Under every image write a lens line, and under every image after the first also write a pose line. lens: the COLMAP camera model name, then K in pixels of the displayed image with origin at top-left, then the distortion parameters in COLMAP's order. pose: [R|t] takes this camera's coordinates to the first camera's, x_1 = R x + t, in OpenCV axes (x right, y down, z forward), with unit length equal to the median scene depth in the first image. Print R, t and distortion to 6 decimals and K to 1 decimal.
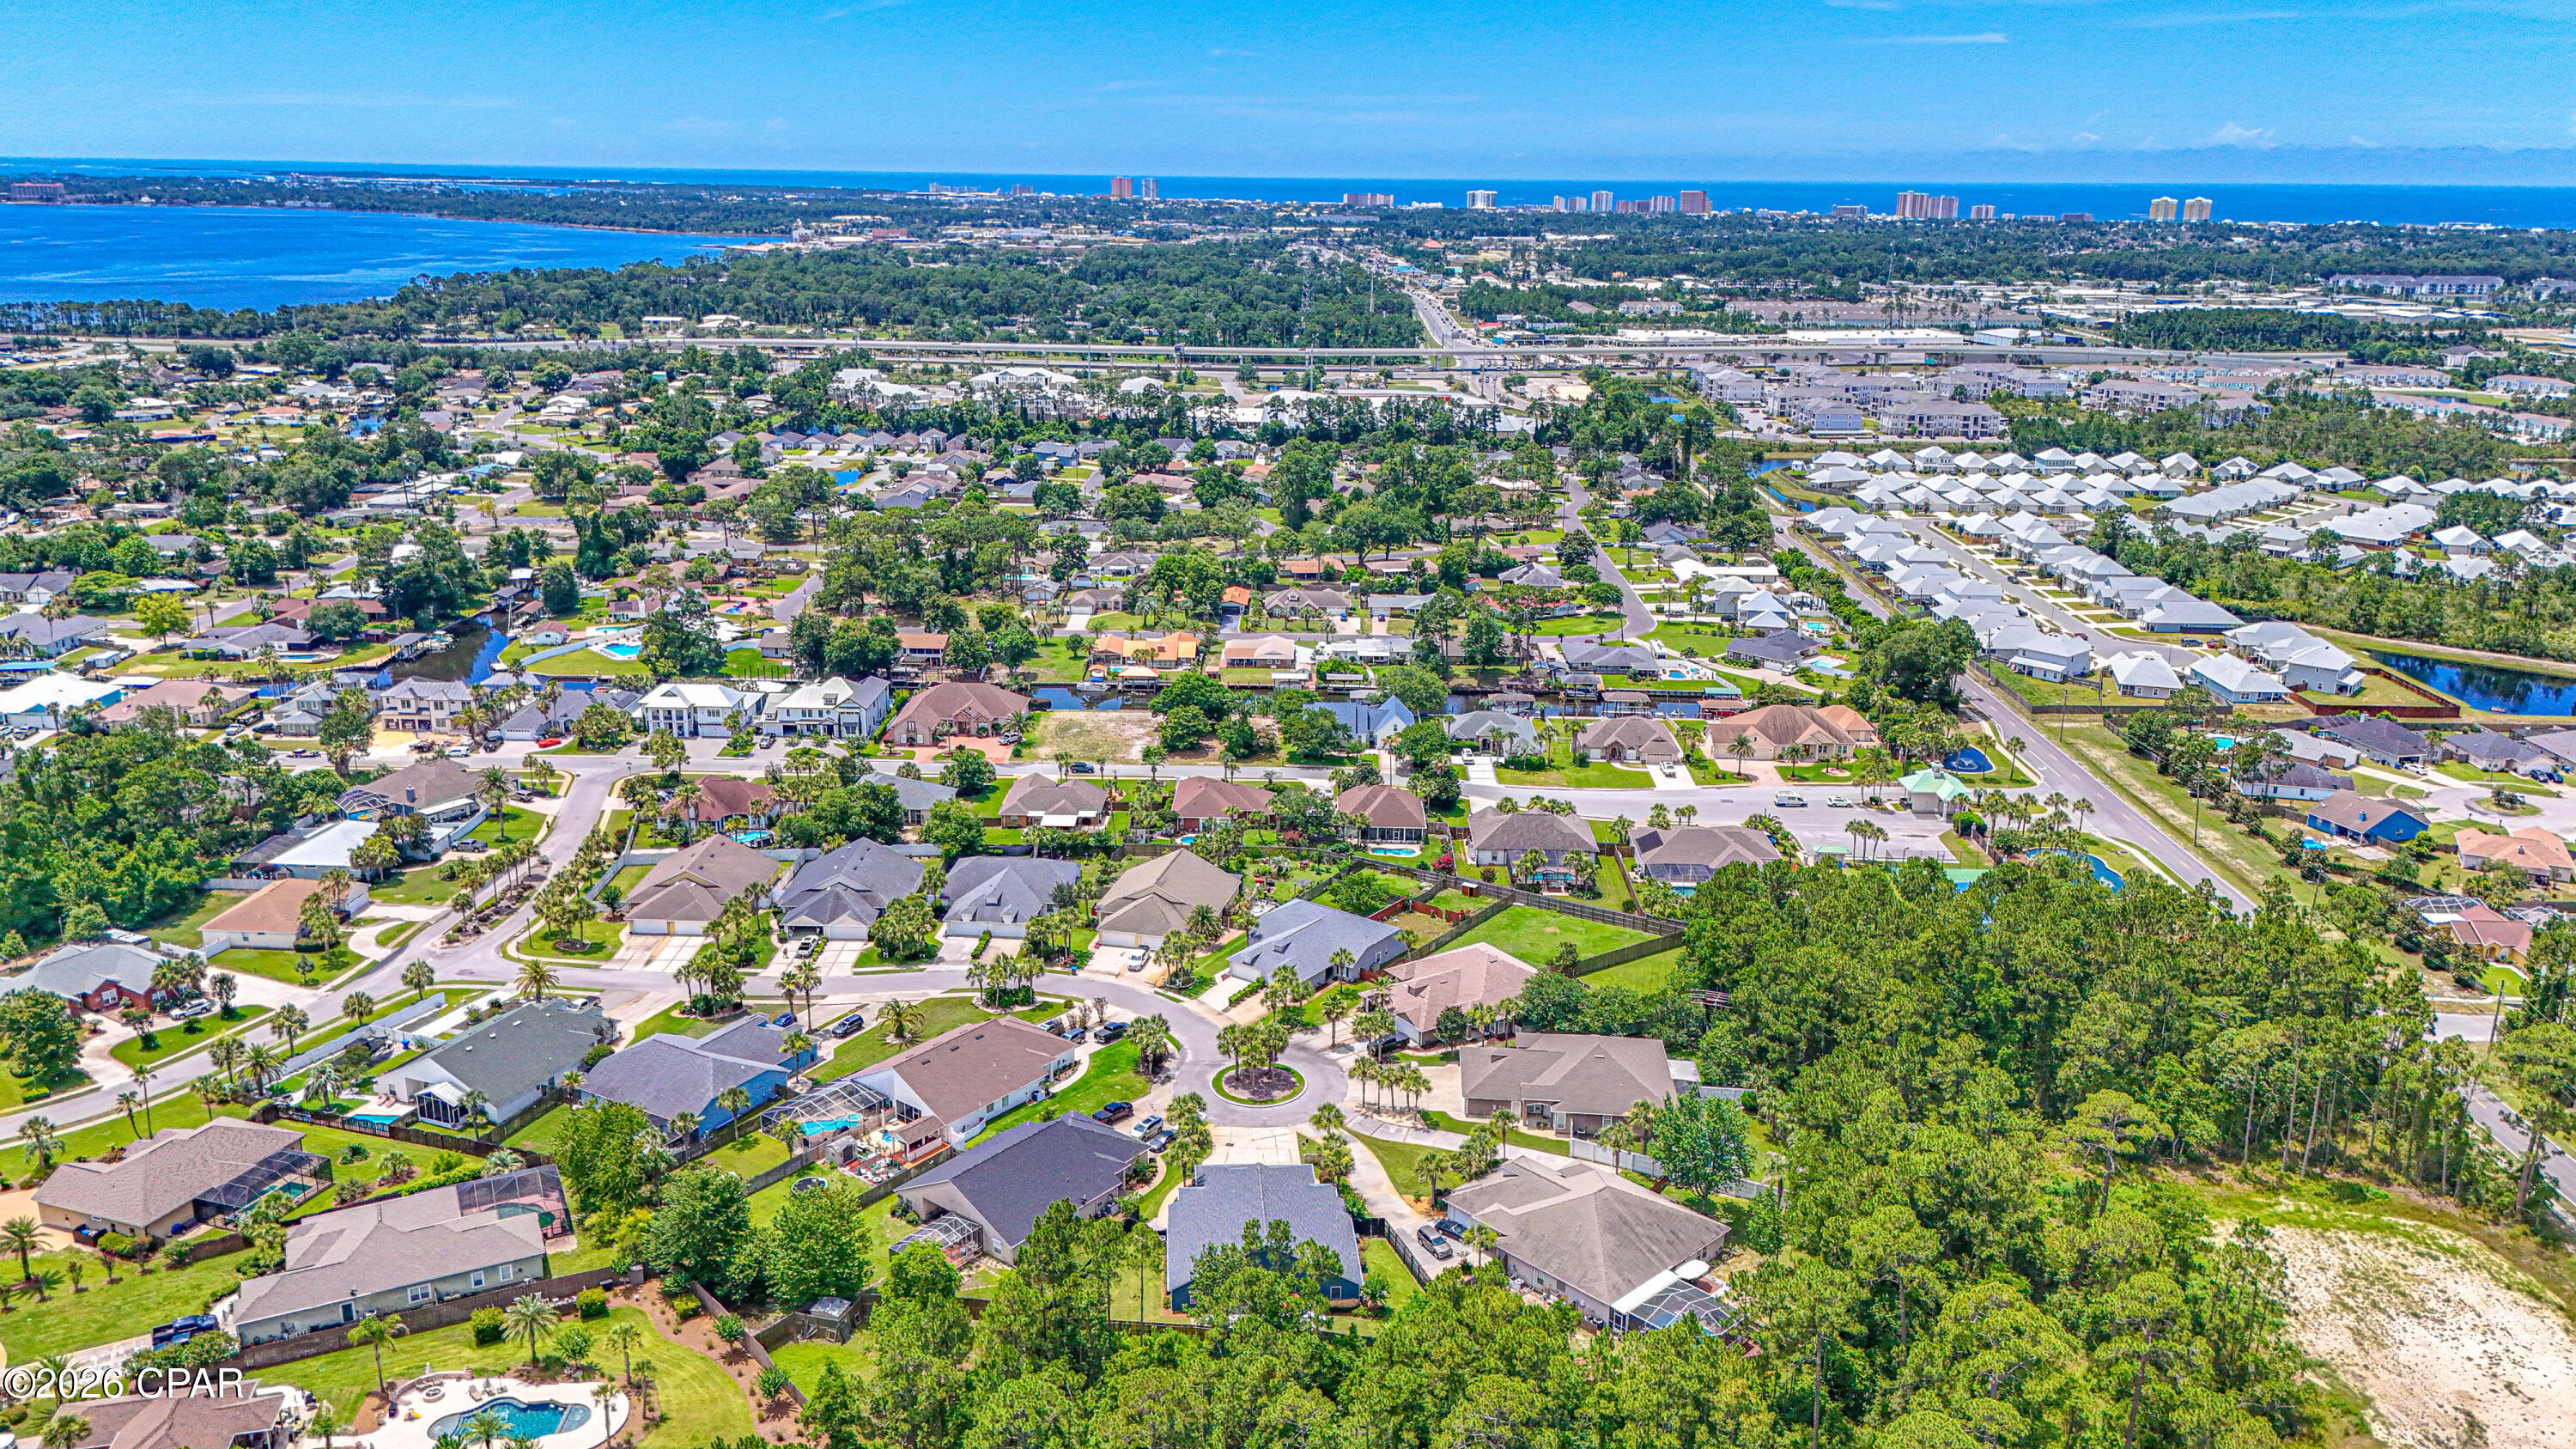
lens RADIAL K [[1906.9, 0, 1287.8], [0, 1906.9, 676.6], [0, 0, 1]] dist [0.070480, -0.061323]
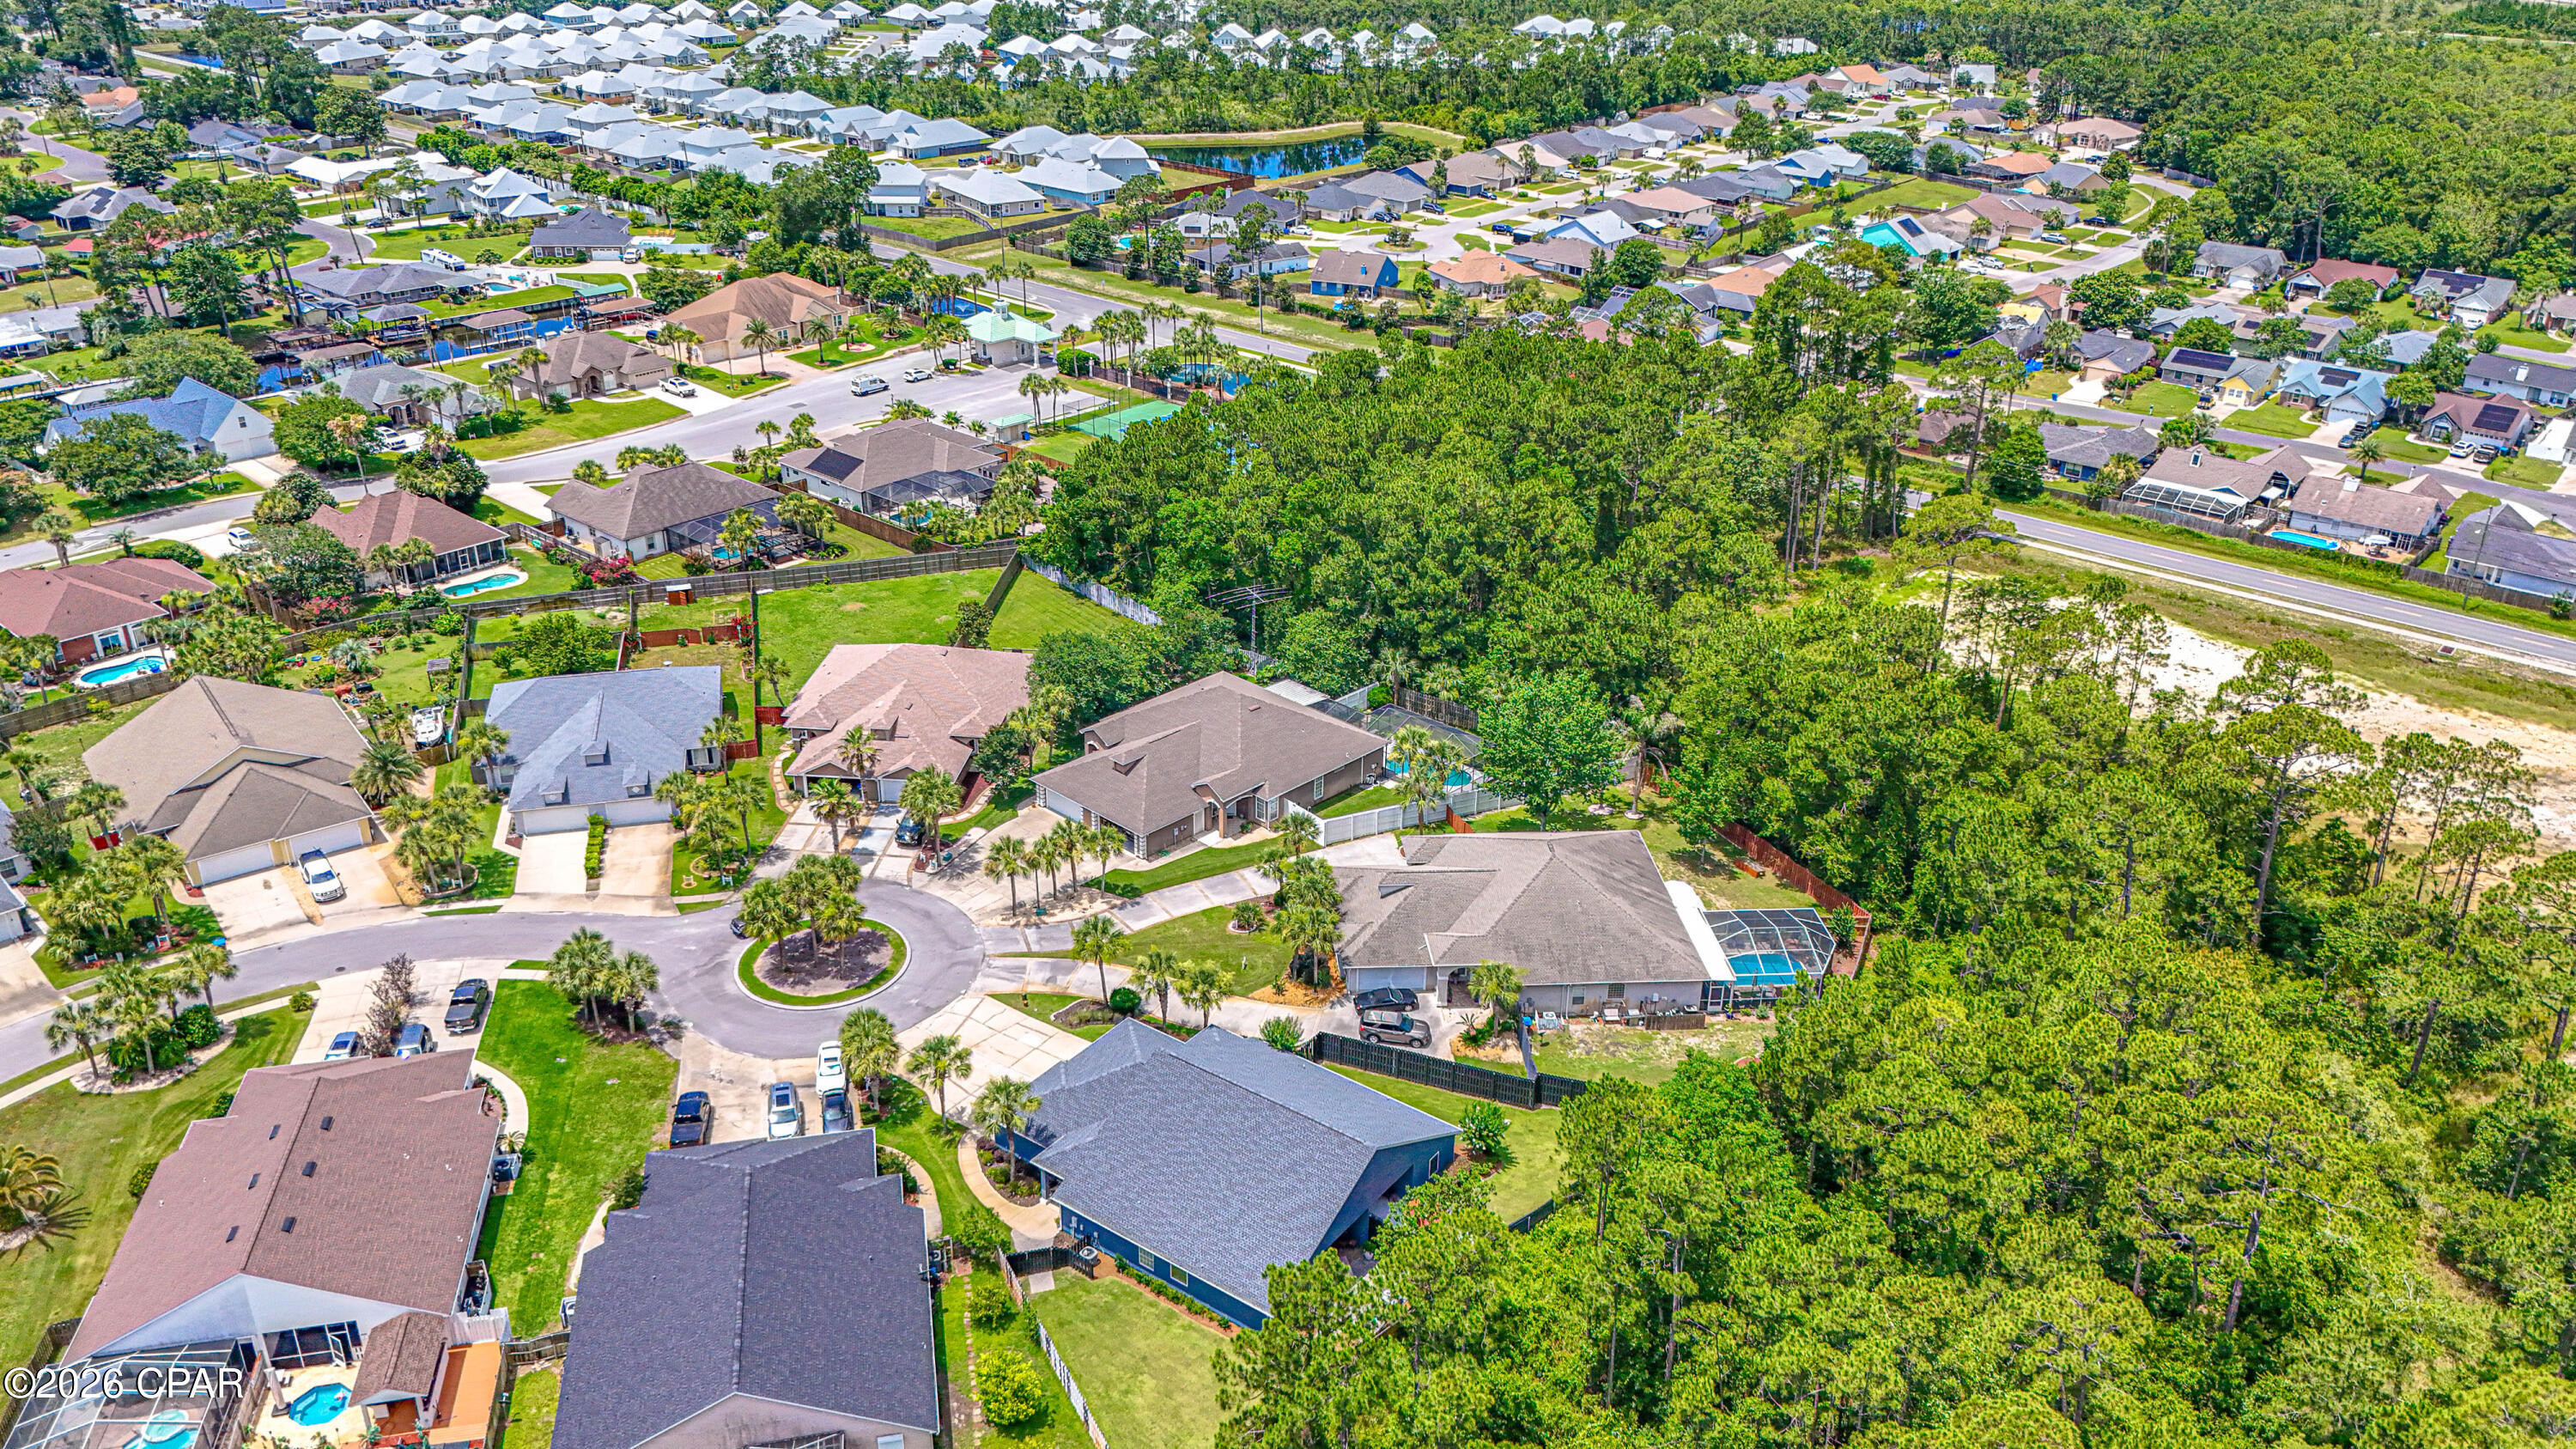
lens RADIAL K [[1906.9, 0, 1289.8], [0, 1906.9, 726.6], [0, 0, 1]] dist [0.070480, -0.061323]
pose [[0.639171, -0.337600, 0.691004, -0.253052], [0.193063, 0.940163, 0.280749, 0.012164], [-0.744437, -0.046039, 0.666103, 0.442201]]
